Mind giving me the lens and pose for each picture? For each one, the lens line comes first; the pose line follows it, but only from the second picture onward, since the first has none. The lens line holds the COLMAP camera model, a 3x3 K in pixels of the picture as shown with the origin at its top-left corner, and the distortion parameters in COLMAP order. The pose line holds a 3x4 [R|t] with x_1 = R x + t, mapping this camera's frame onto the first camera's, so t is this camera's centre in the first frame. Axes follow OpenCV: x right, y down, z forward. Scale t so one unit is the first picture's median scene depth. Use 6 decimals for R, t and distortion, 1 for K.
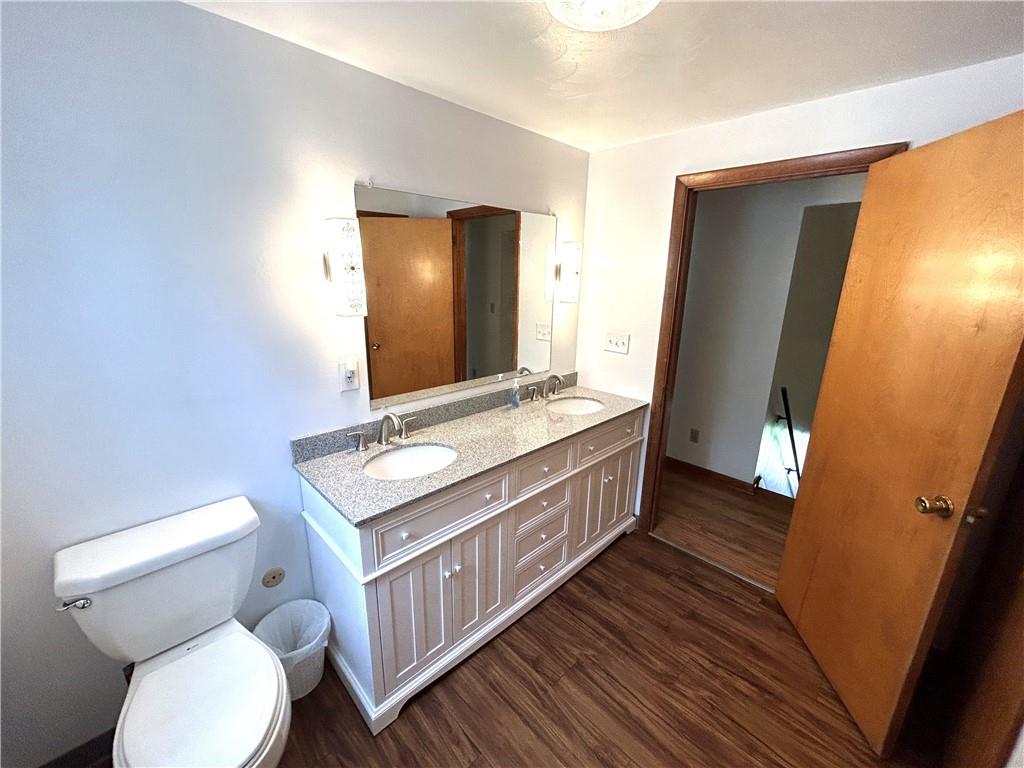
lens RADIAL K [[414.8, 0, 511.1], [0, 414.8, 385.7], [0, 0, 1]] dist [0.004349, 0.000220]
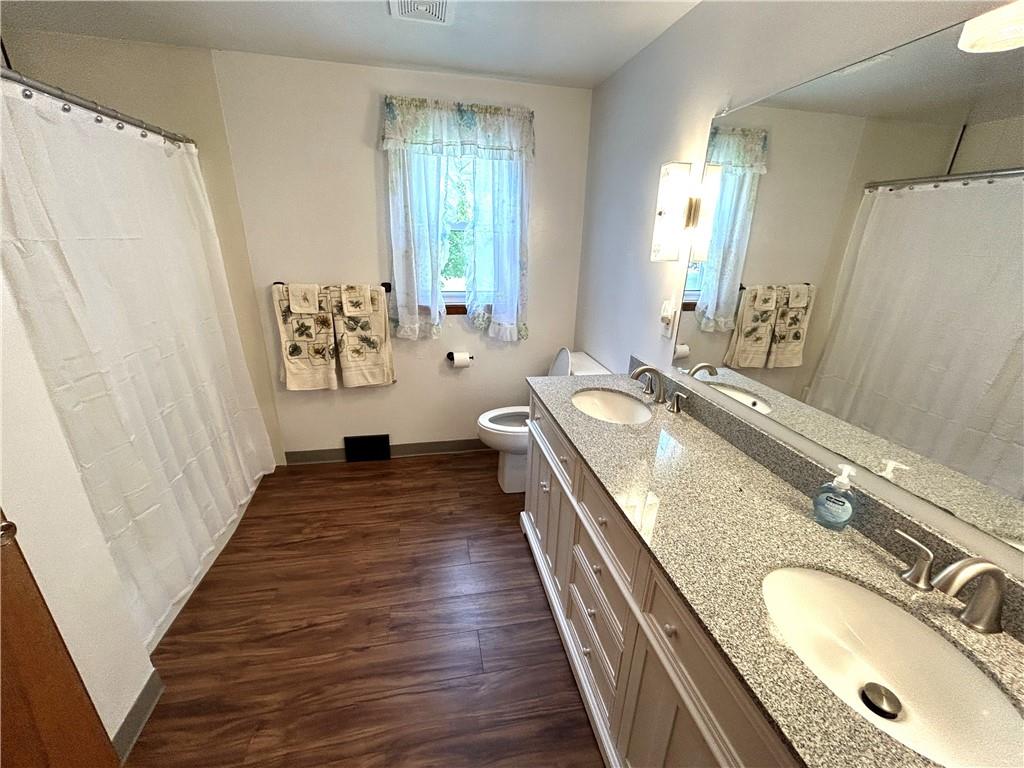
lens RADIAL K [[414.8, 0, 507.8], [0, 414.8, 384.2], [0, 0, 1]] dist [0.004349, 0.000220]
pose [[-0.540660, 0.259959, -0.800067, 0.612188], [-0.255114, 0.855602, 0.450401, -0.226623], [0.801625, 0.447622, -0.396271, 1.019464]]
